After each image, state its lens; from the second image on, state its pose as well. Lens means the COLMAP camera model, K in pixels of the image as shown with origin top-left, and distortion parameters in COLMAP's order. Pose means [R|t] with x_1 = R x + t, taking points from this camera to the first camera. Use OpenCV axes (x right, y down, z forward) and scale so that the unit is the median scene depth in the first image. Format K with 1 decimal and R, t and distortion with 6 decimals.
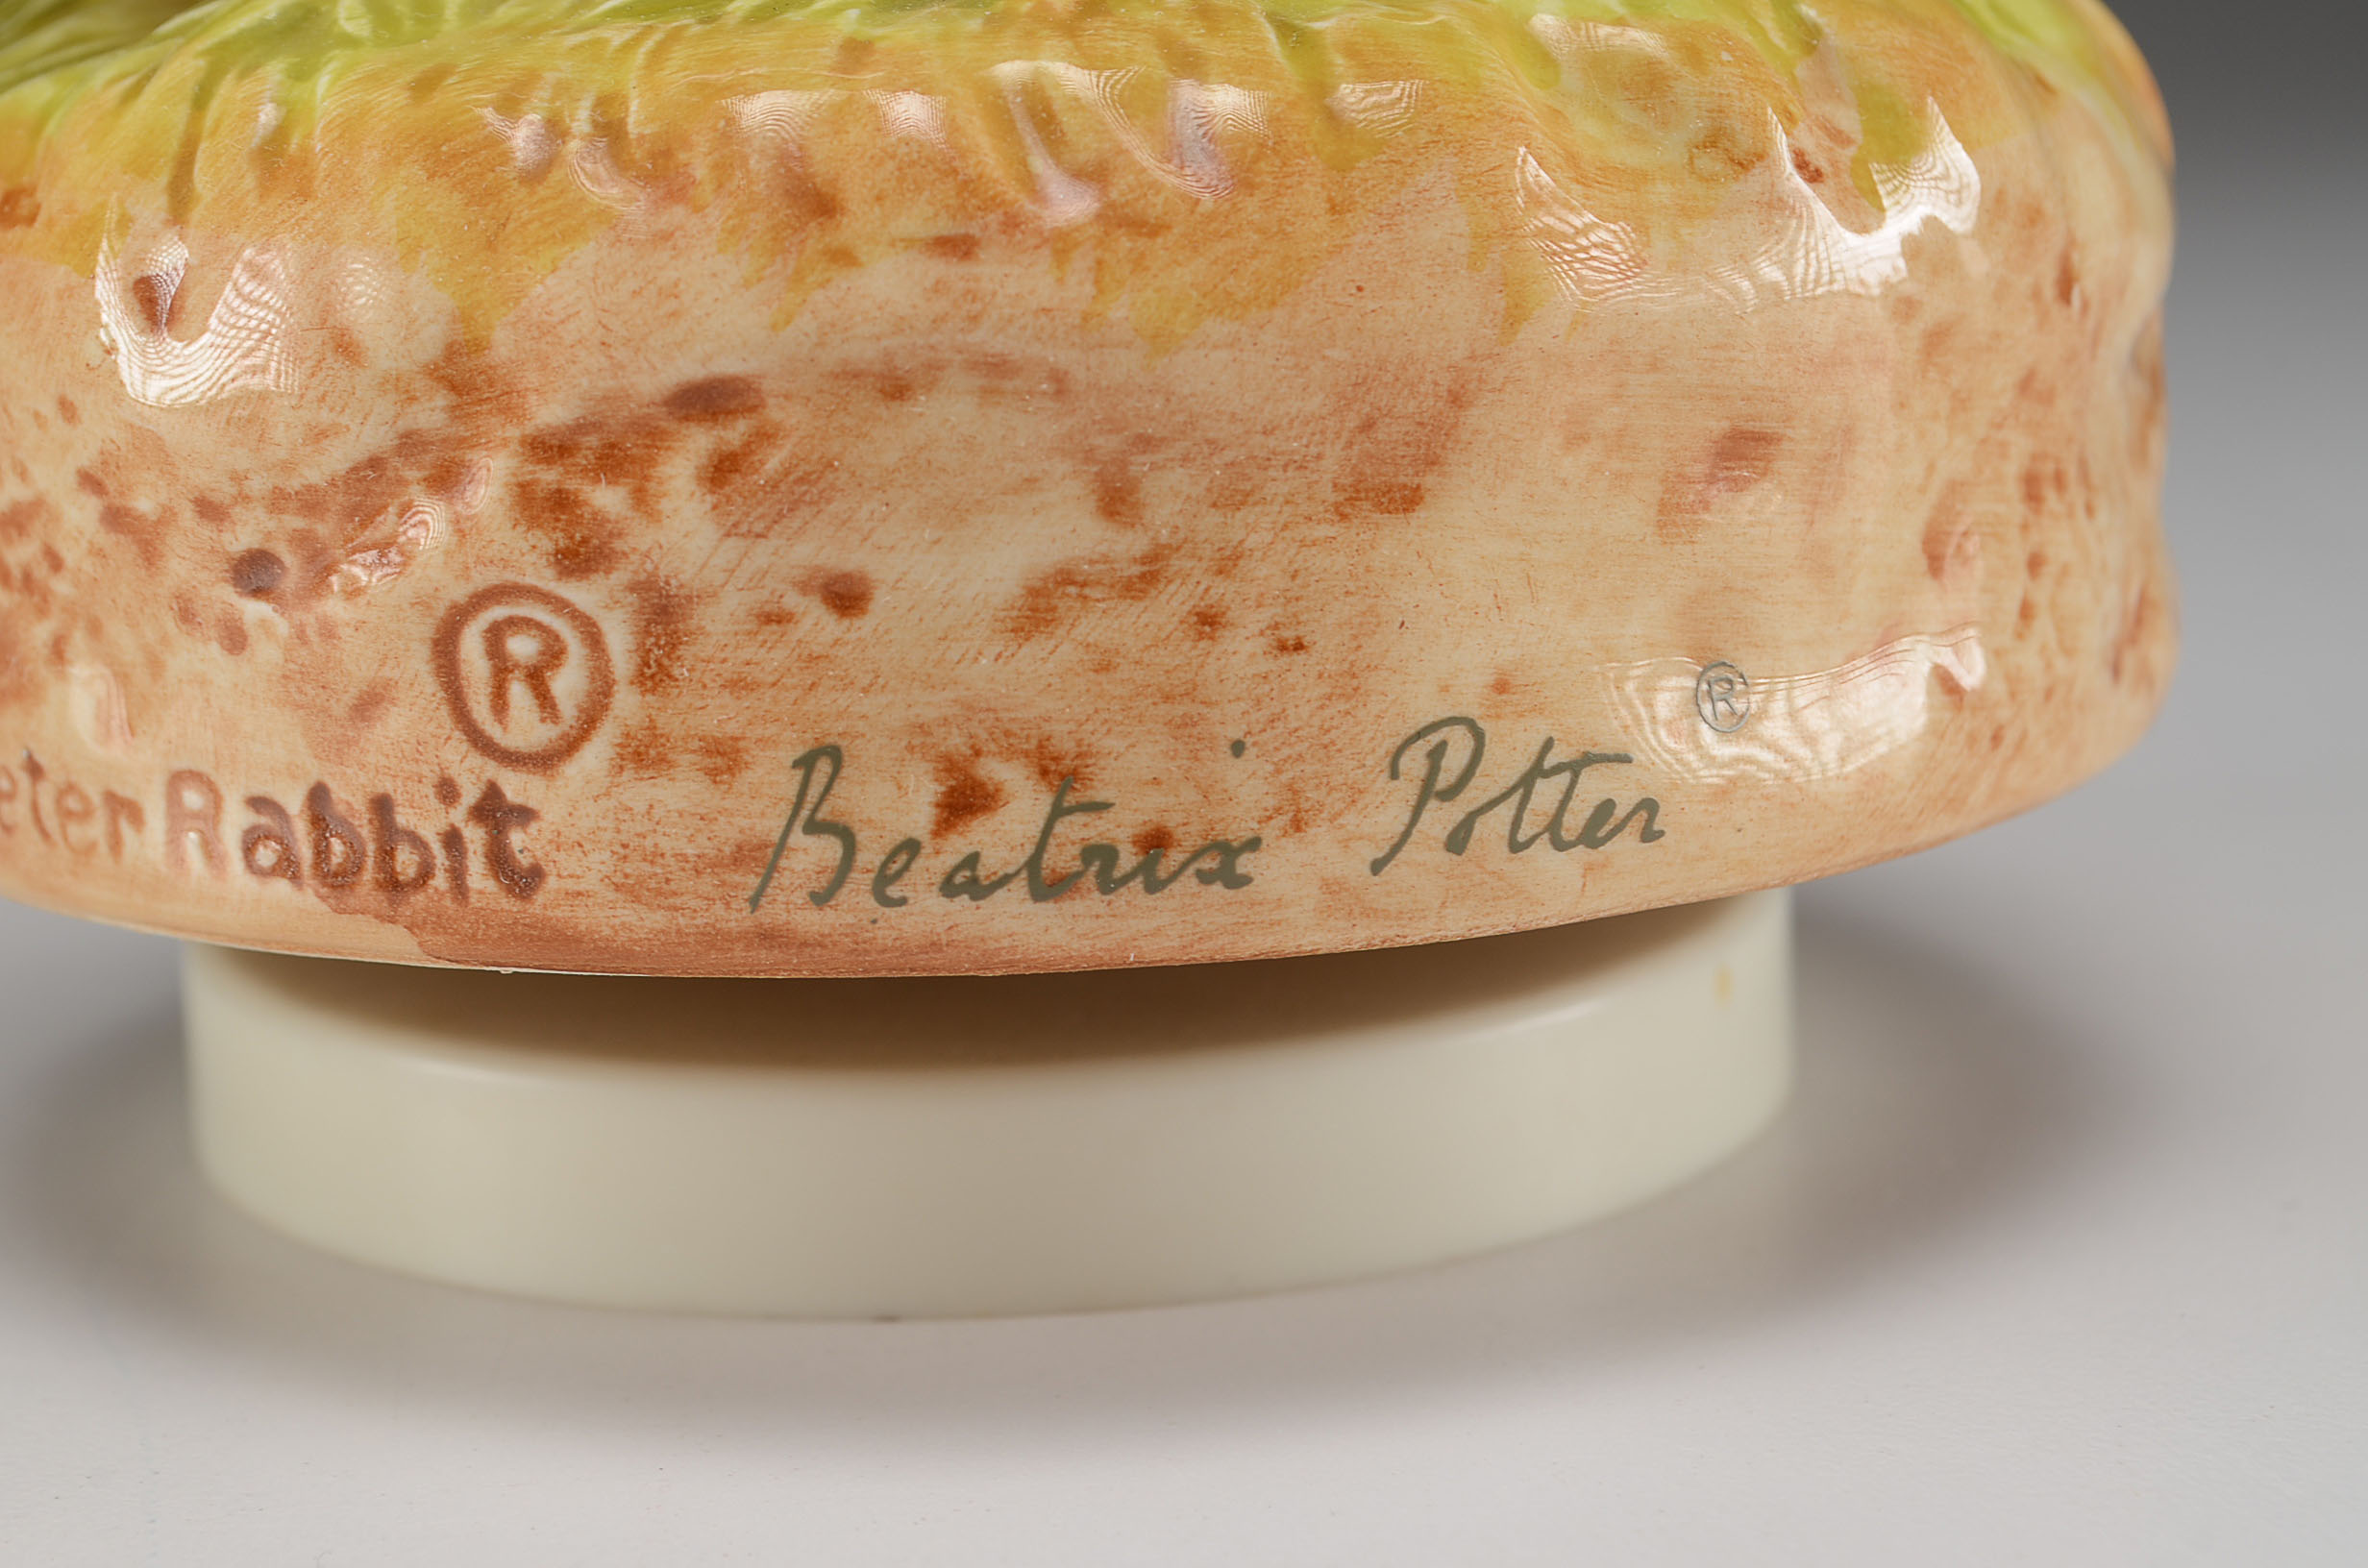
lens RADIAL K [[5372.1, 0, 1184.2], [0, 5372.1, 791.3], [0, 0, 1]] dist [0.018282, 0.000000]
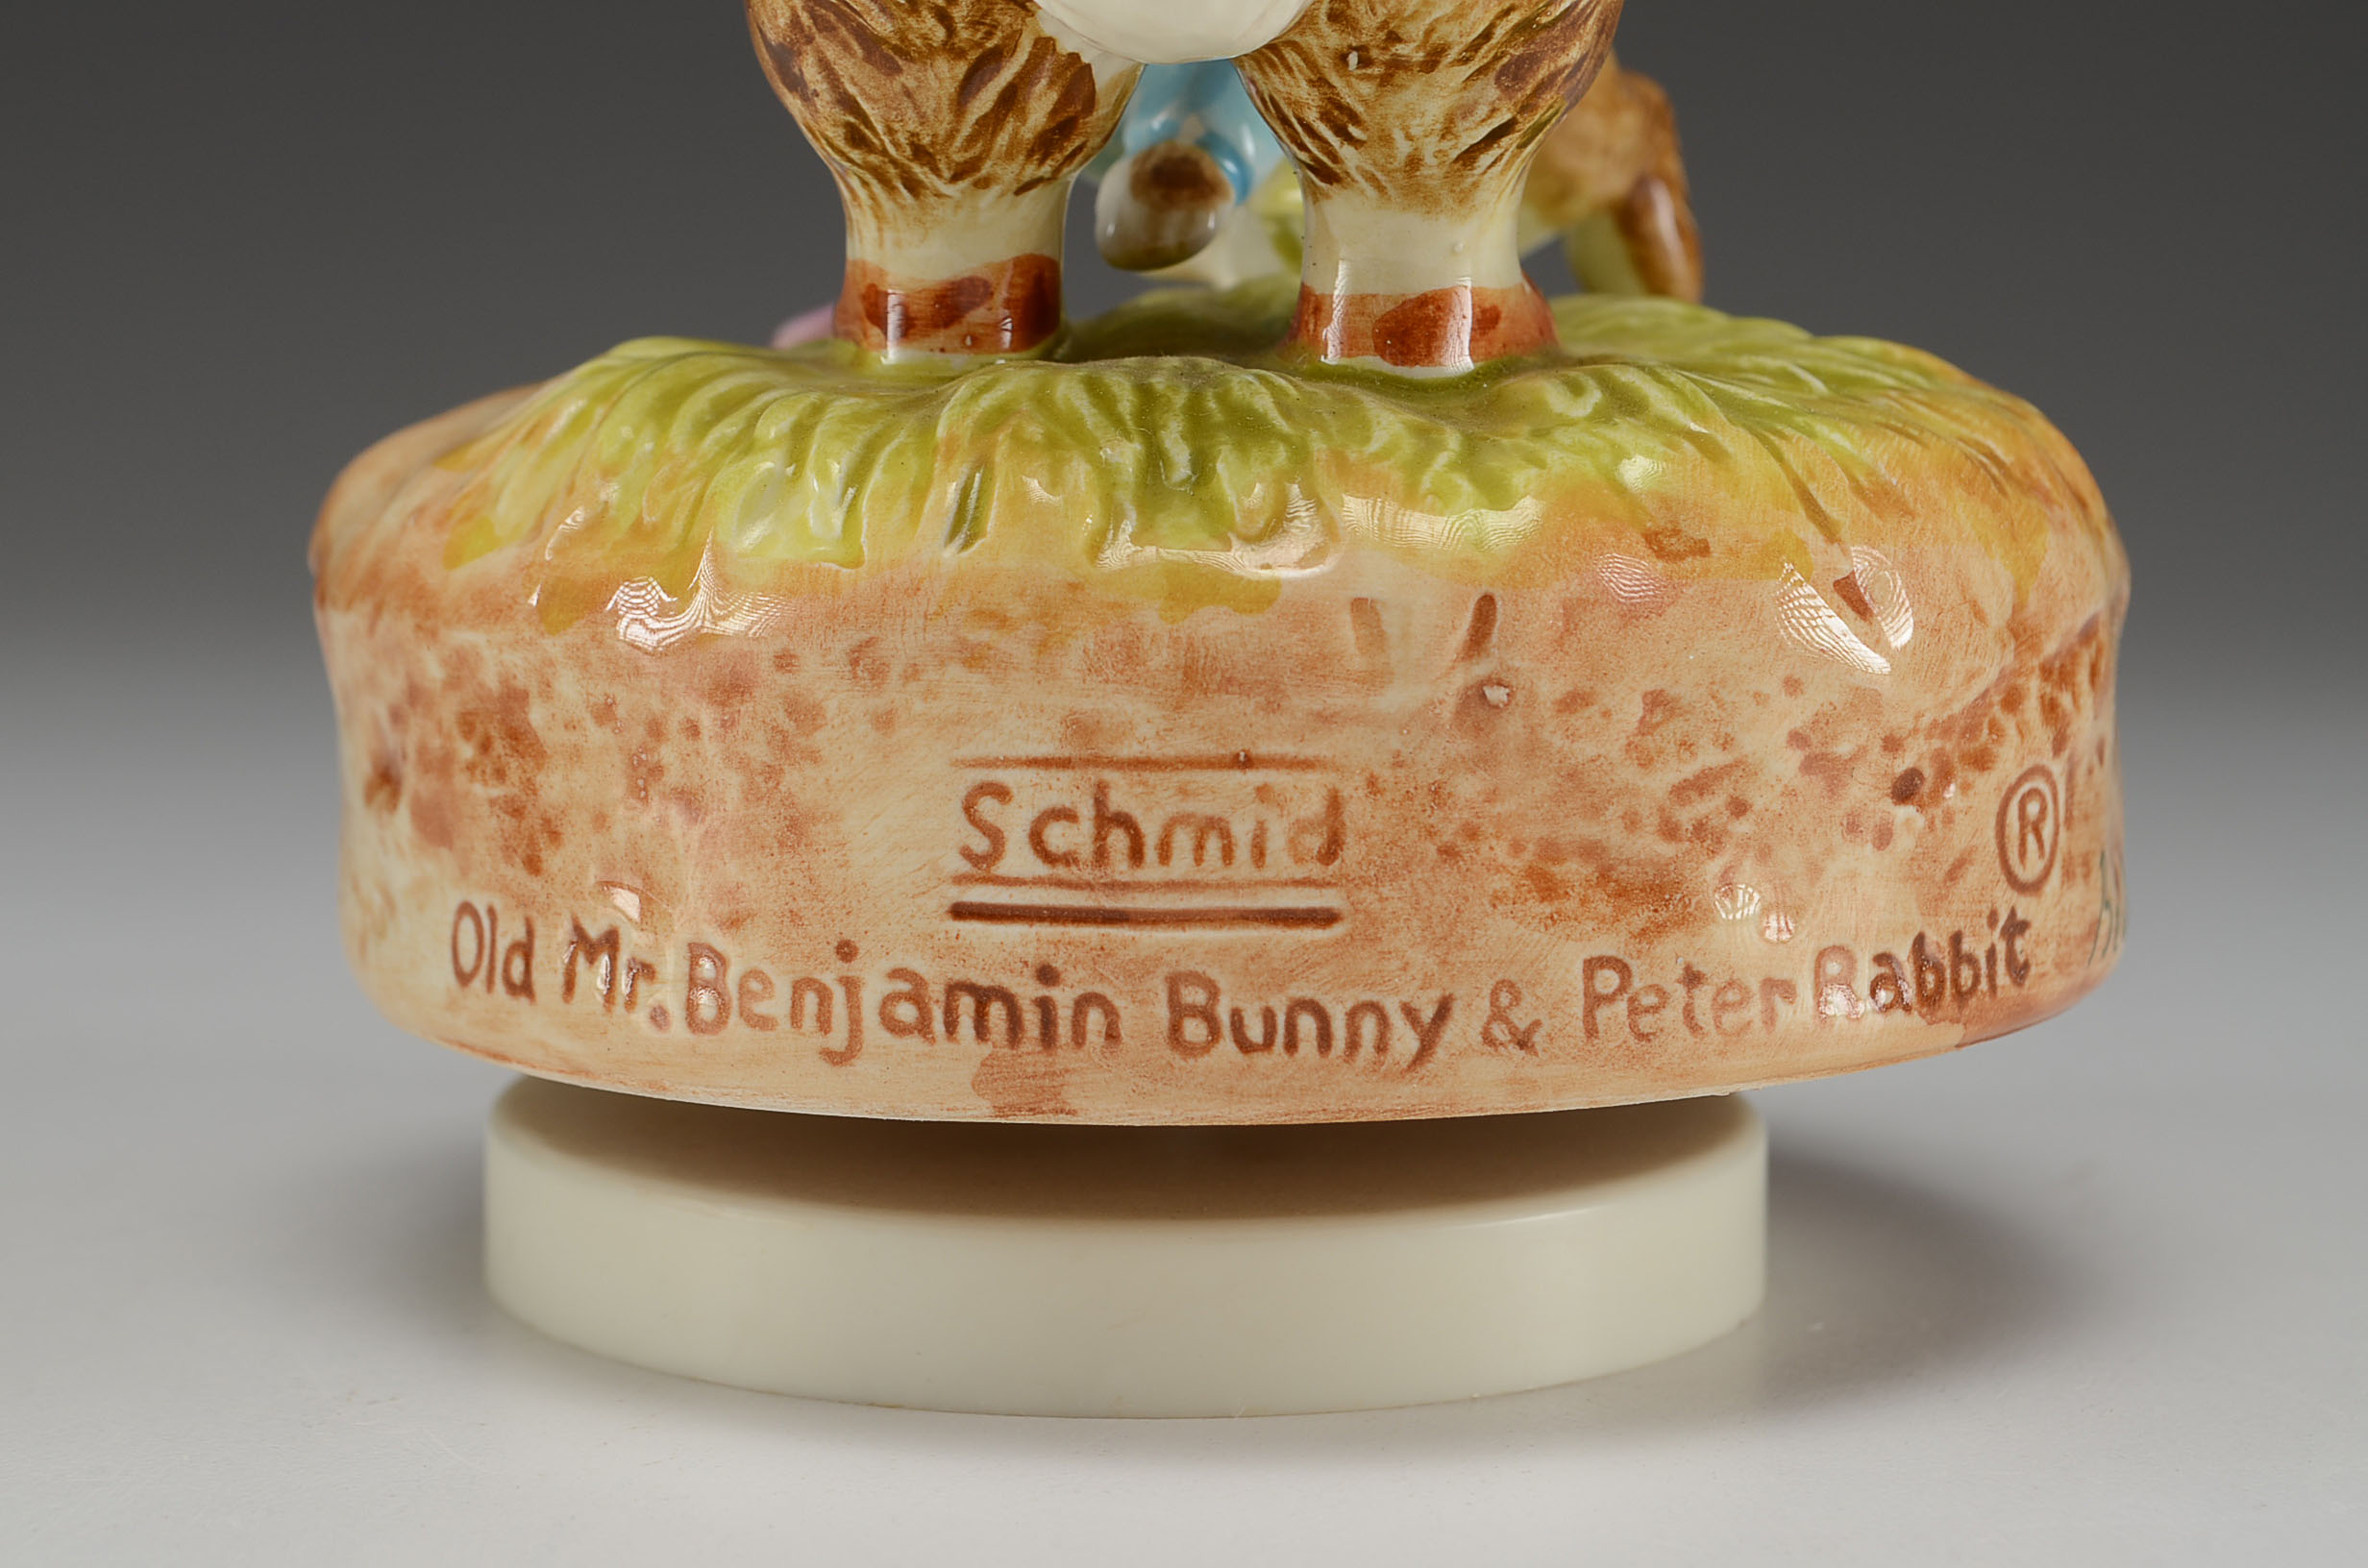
lens RADIAL K [[5372.1, 0, 1183.9], [0, 5372.1, 777.6], [0, 0, 1]] dist [0.018282, 0.000000]
pose [[0.258592, -0.073685, 0.963172, -1.556933], [0.177418, 0.983748, 0.027626, -0.114132], [-0.949554, 0.163740, 0.267463, 0.805557]]
